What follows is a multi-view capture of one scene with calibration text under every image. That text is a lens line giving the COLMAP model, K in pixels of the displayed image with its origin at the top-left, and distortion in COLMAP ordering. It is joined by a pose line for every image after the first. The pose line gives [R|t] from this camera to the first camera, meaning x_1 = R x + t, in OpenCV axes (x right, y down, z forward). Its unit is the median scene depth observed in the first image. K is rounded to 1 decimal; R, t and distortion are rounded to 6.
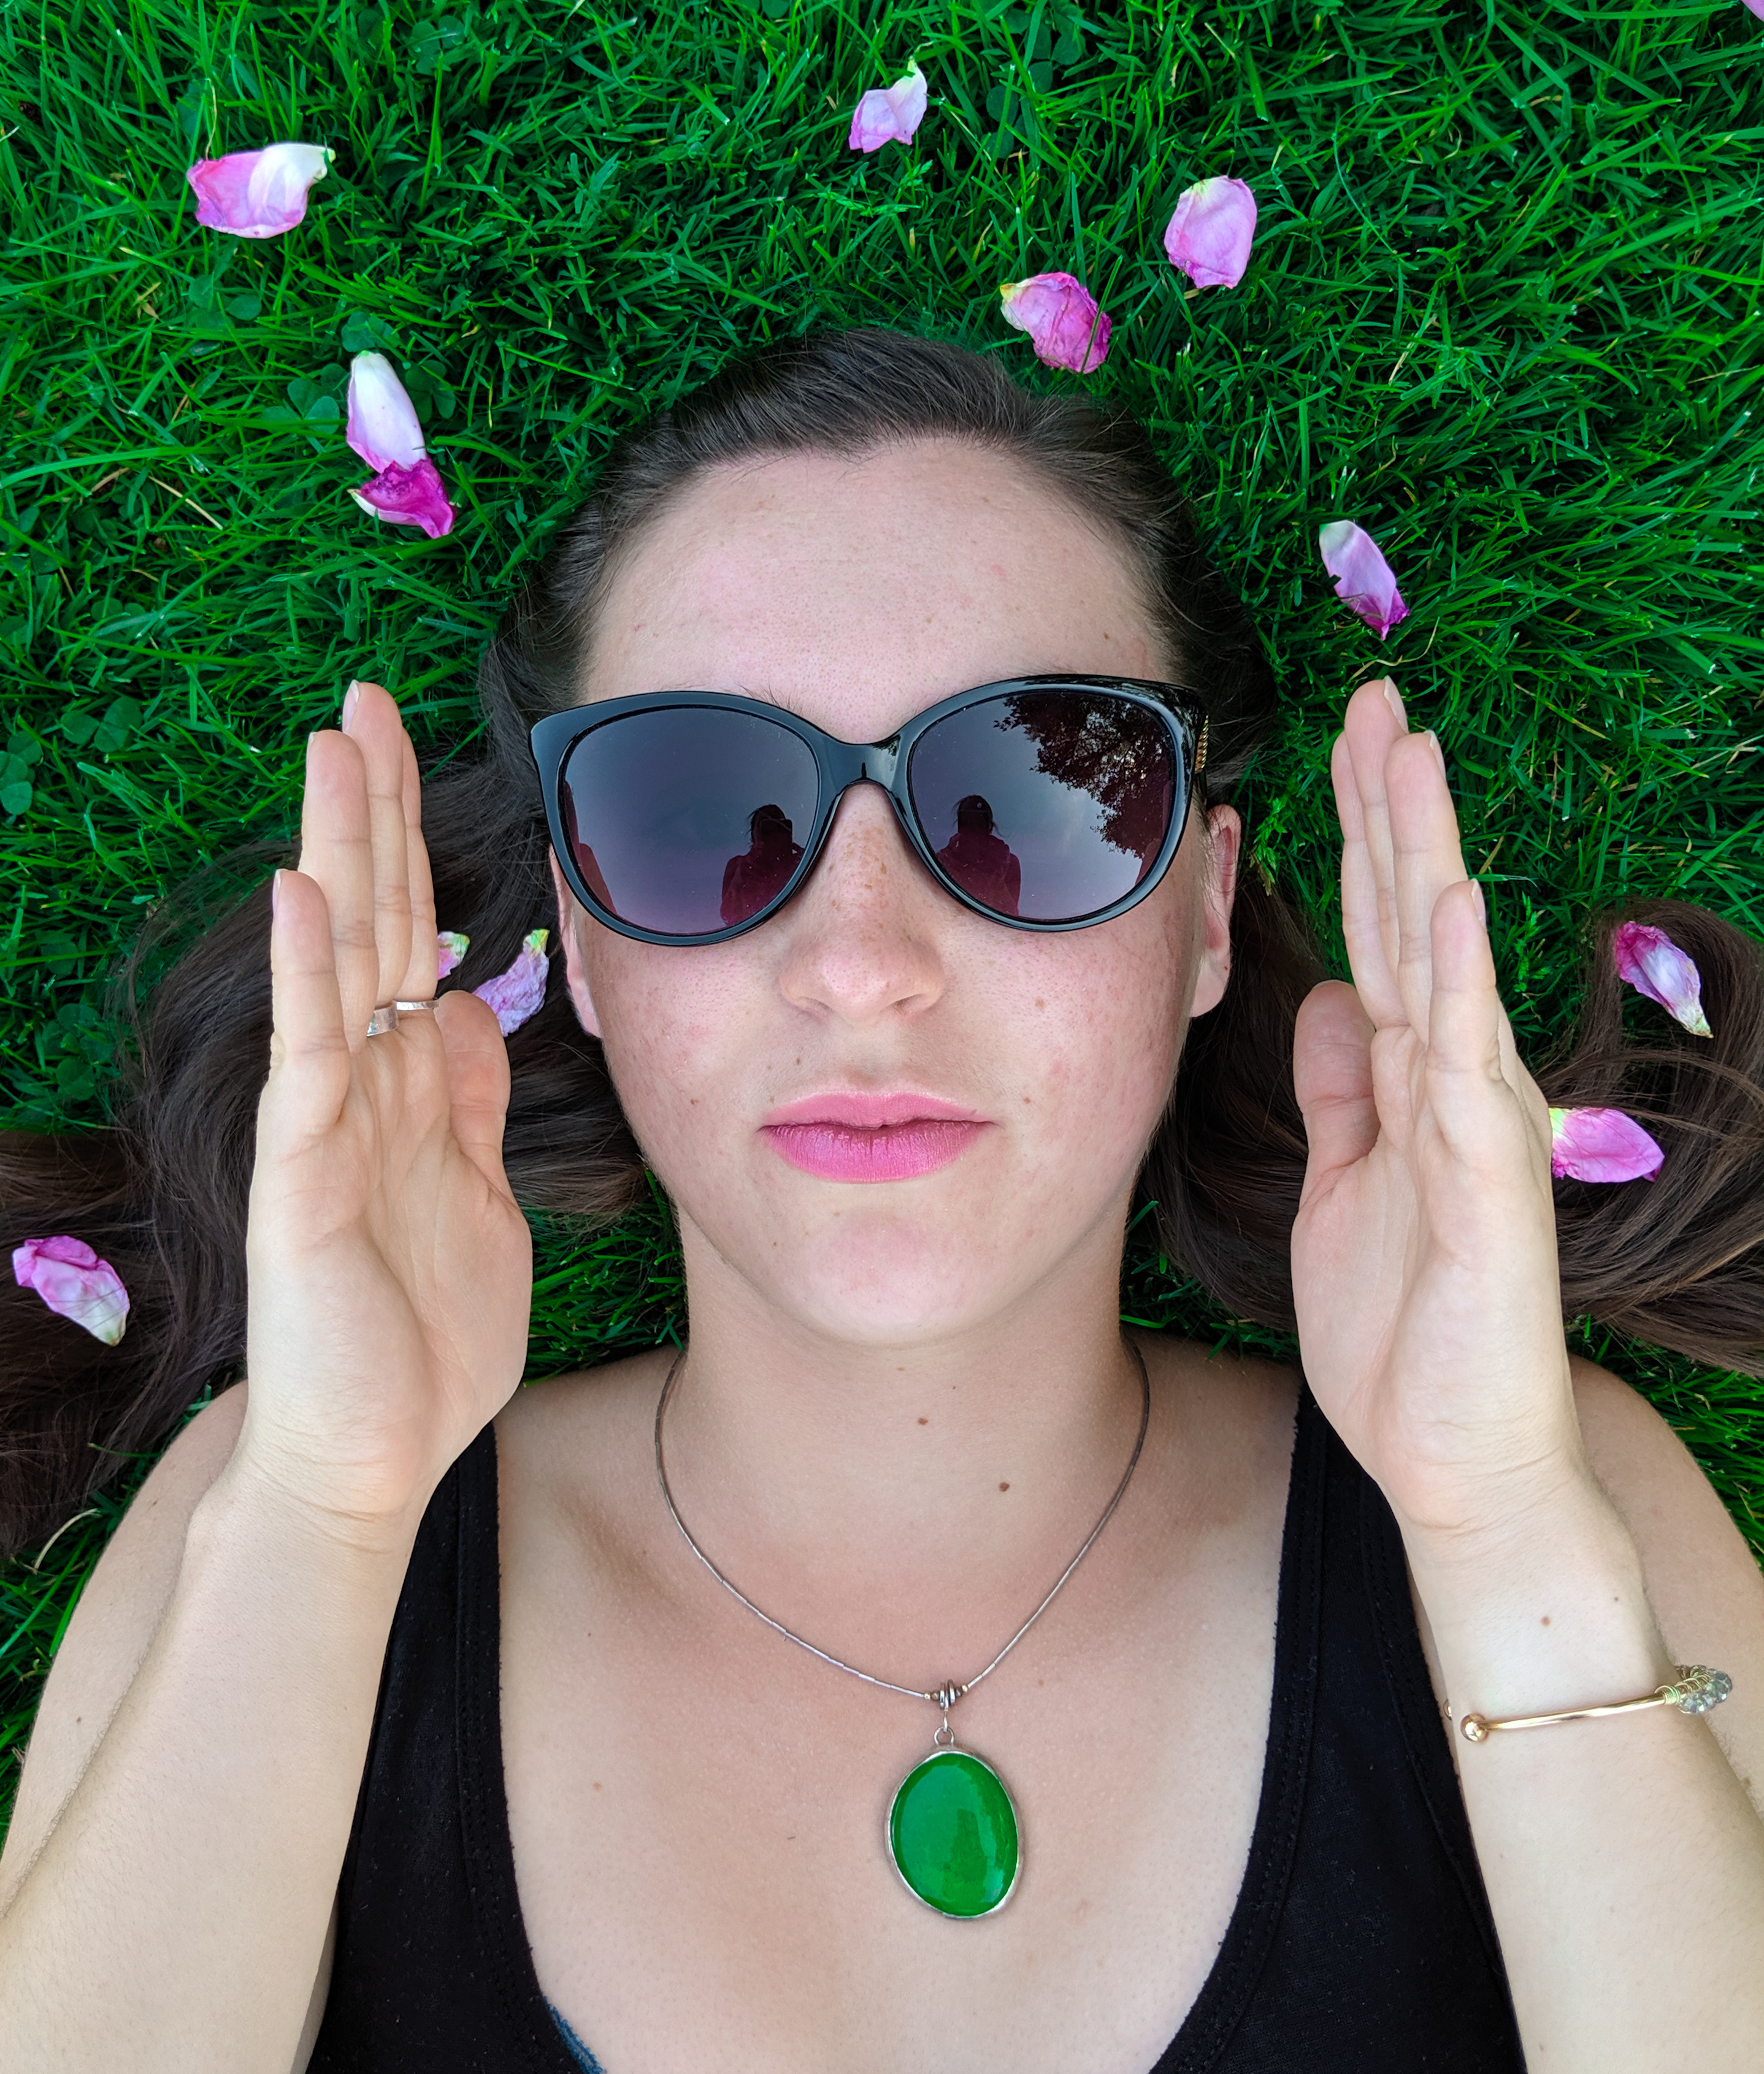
lens RADIAL K [[2331.7, 0, 882.0], [0, 2331.7, 1037.0], [0, 0, 1]] dist [-0.050605, 0.146292]
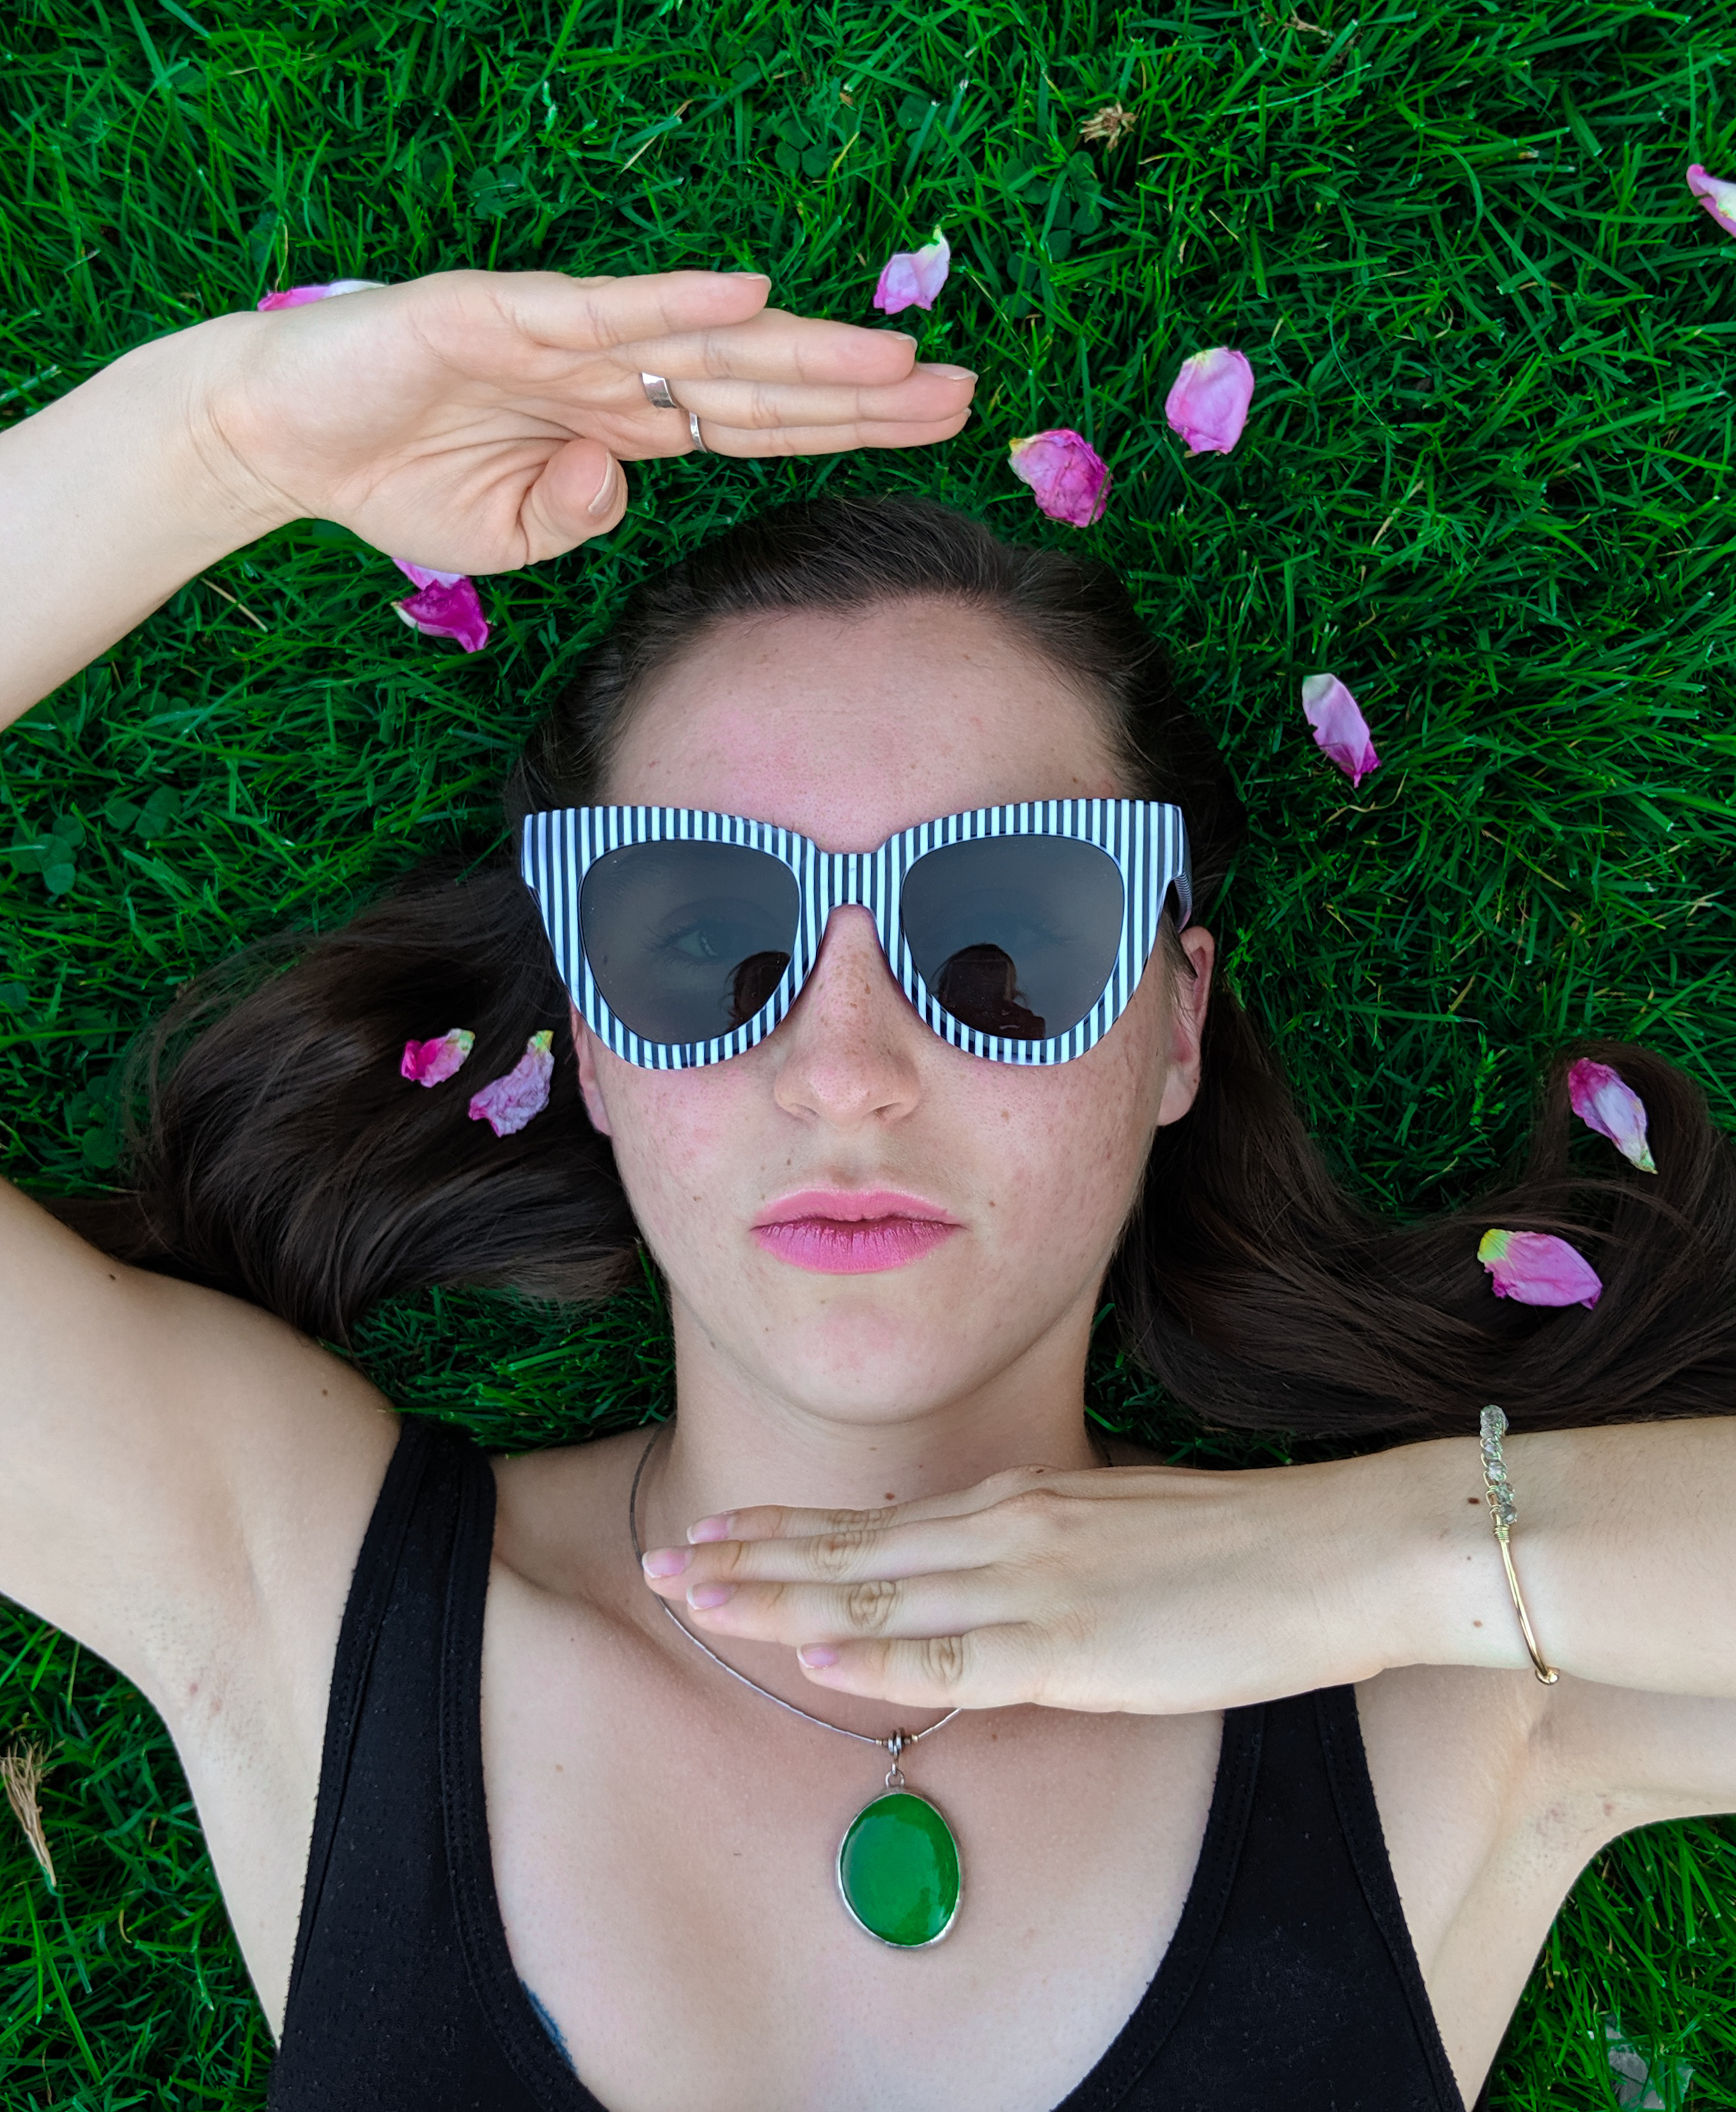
lens RADIAL K [[2918.0, 0, 868.0], [0, 2918.0, 1056.0], [0, 0, 1]] dist [0.025456, 0.031933]
pose [[0.998408, 0.044384, -0.034810, 0.044221], [-0.045893, 0.997985, -0.043823, 0.019413], [0.032795, 0.045351, 0.998433, -0.322690]]
